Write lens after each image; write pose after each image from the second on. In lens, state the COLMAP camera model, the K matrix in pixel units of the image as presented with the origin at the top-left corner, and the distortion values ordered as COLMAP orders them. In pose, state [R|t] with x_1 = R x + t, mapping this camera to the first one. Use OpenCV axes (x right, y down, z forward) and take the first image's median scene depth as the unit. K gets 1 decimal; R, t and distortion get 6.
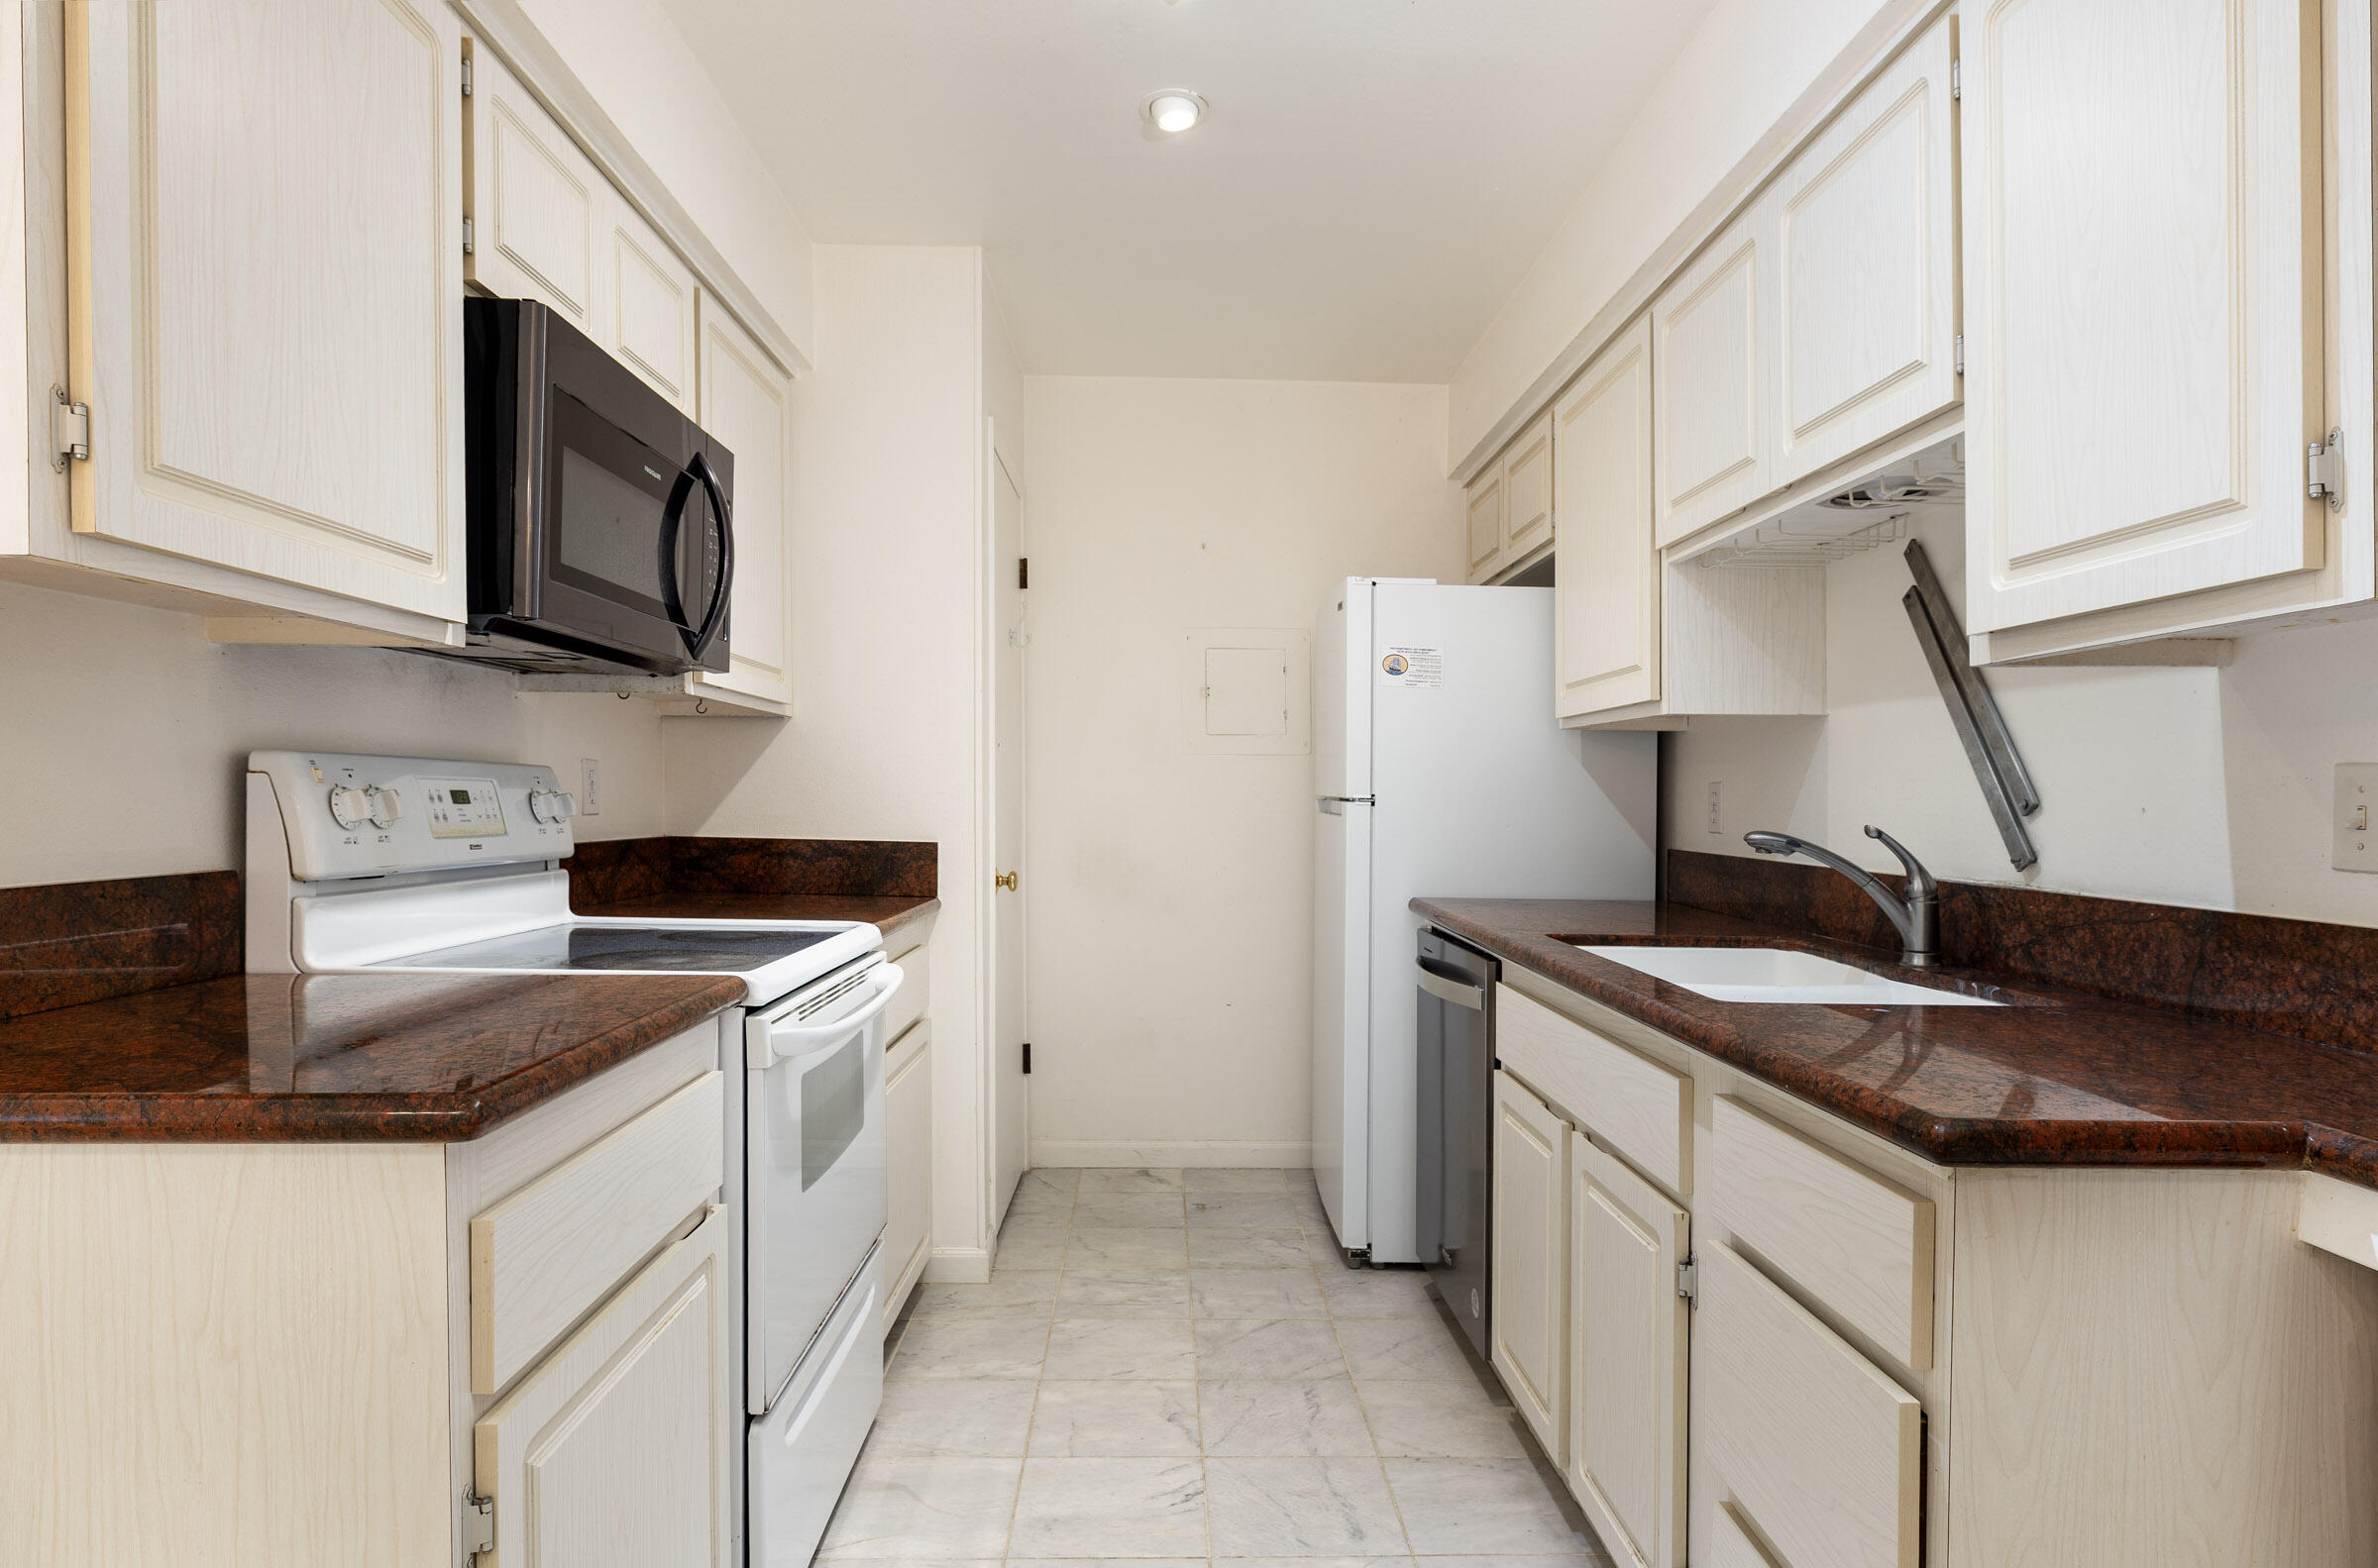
lens RADIAL K [[1354.8, 0, 1189.0], [0, 1354.8, 784.0], [0, 0, 1]] dist [0.057541, -0.000140]
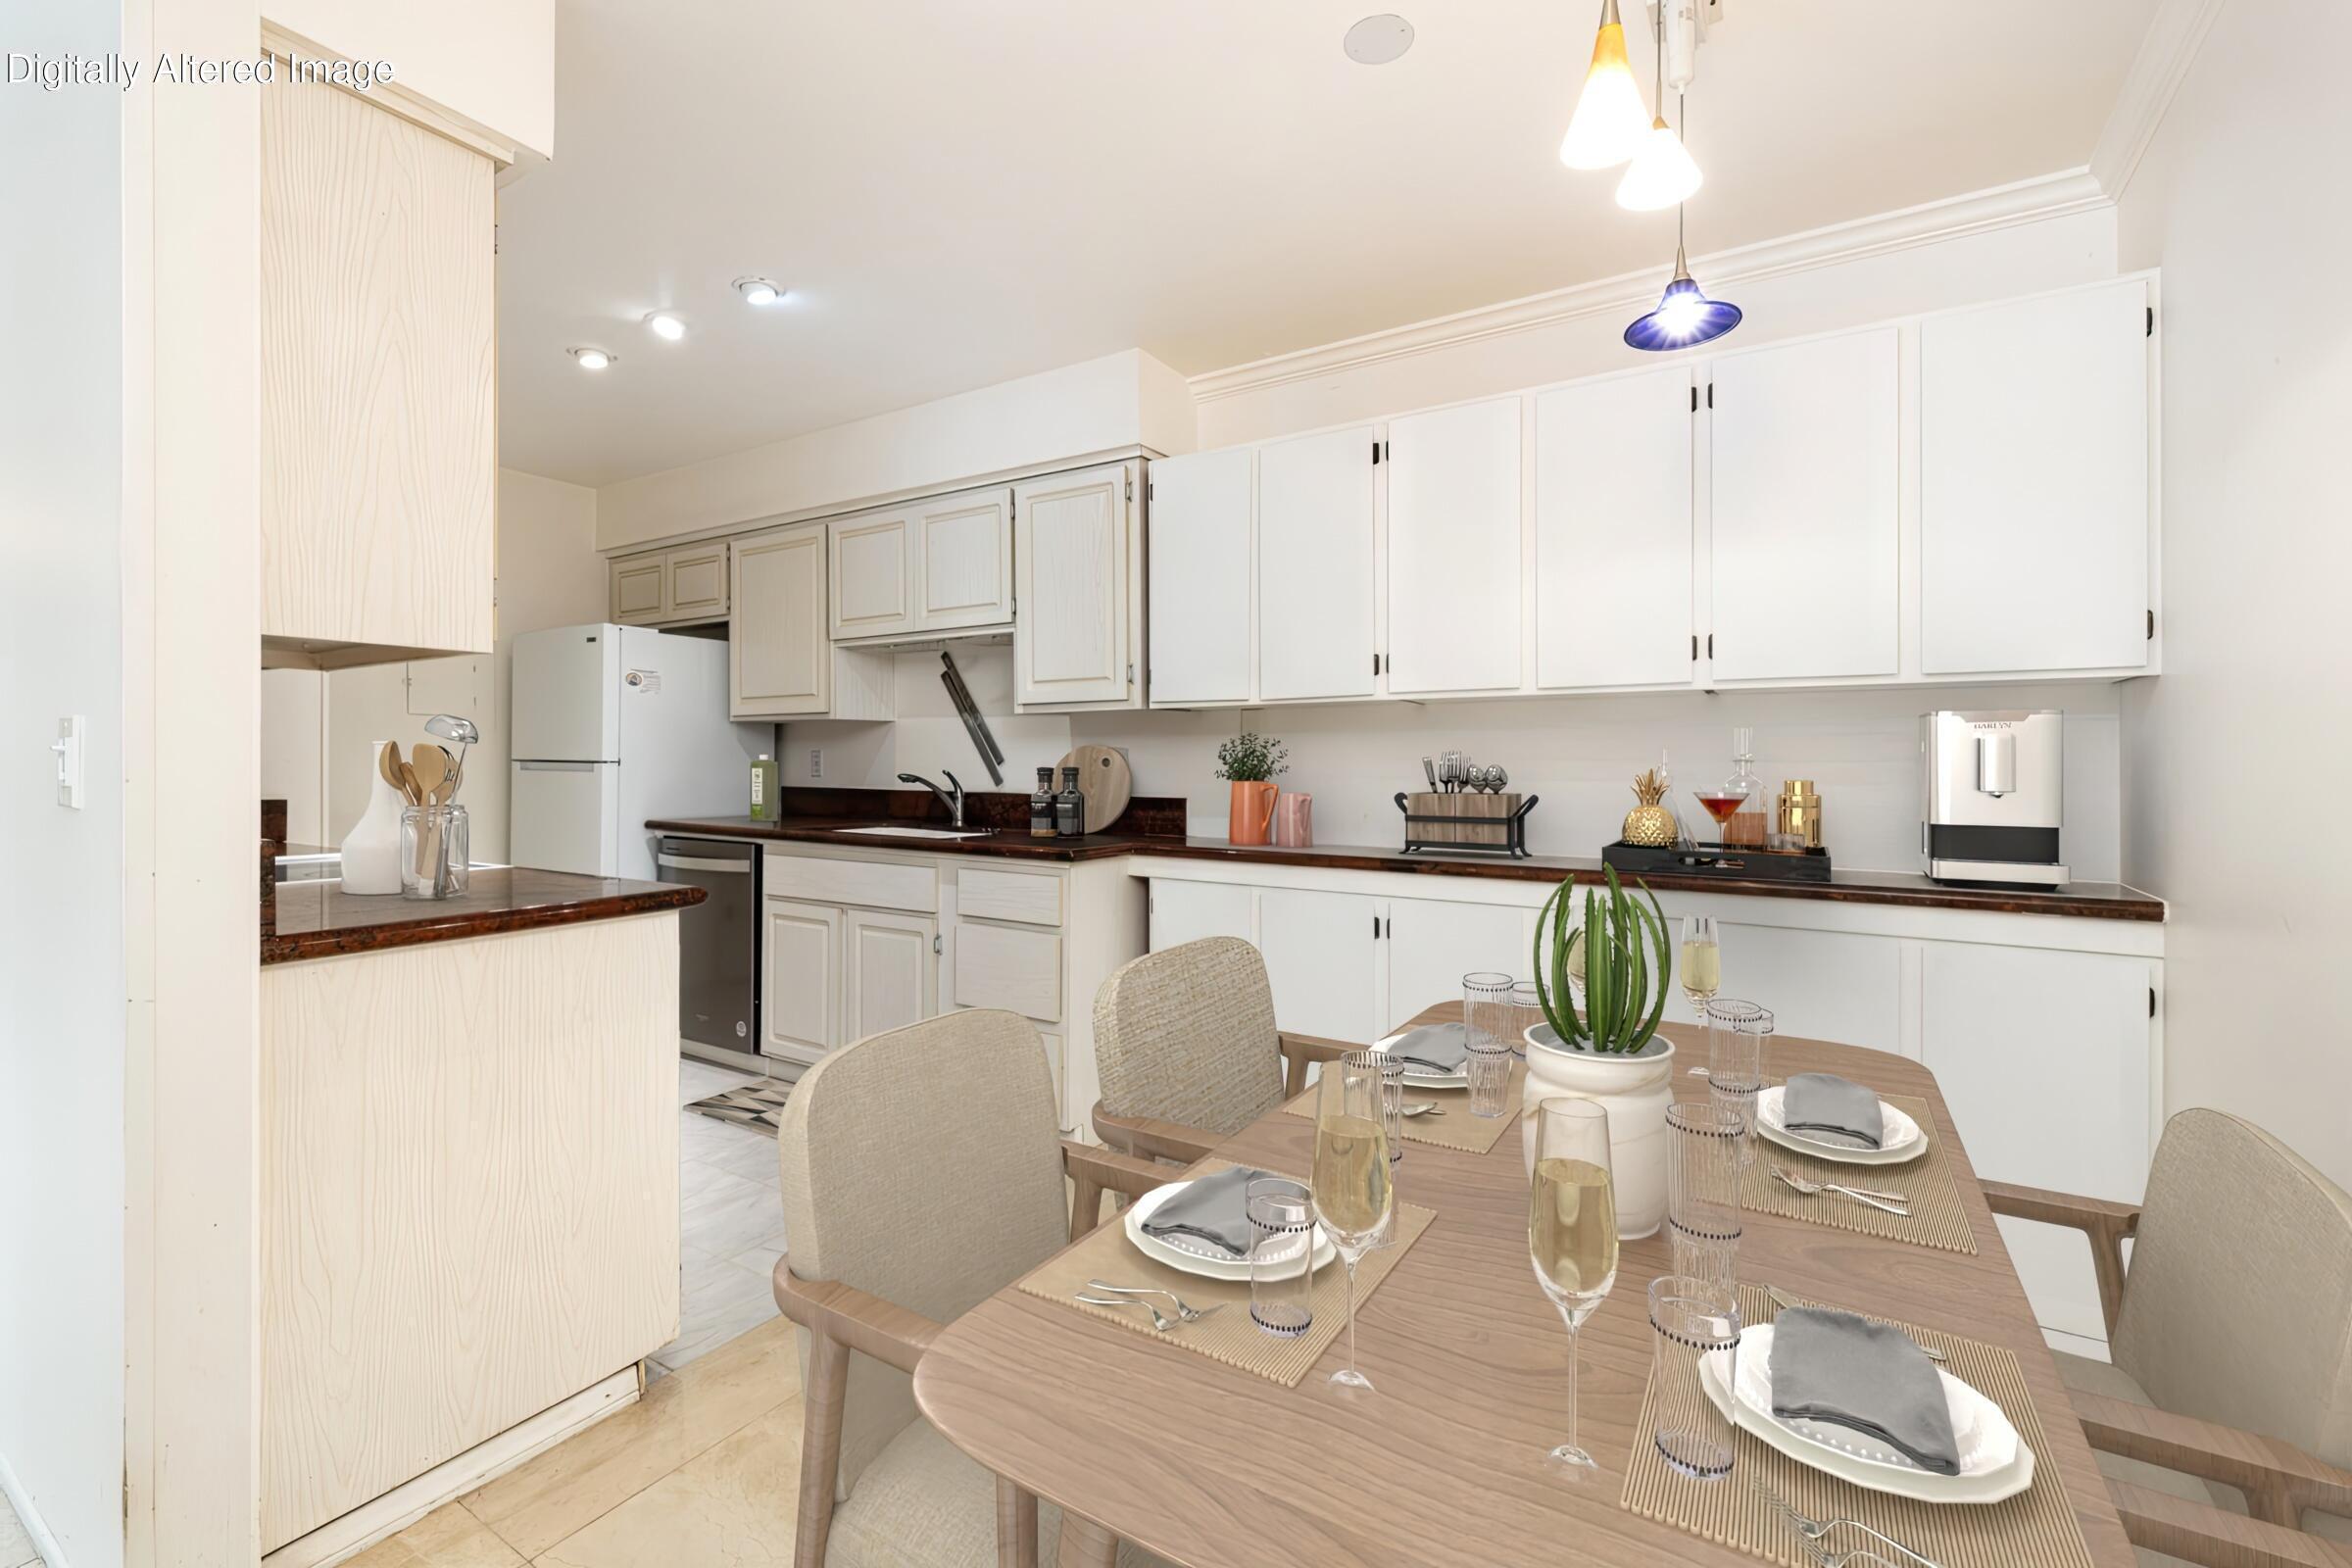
lens RADIAL K [[1013.3, 0, 1178.4], [0, 1013.3, 741.9], [0, 0, 1]] dist [-0.000507, -0.000554]
pose [[0.558832, 0.003509, 0.829273, -0.724744], [-0.002109, 0.999994, -0.002810, -0.014826], [-0.829278, -0.000178, 0.558836, -0.336044]]
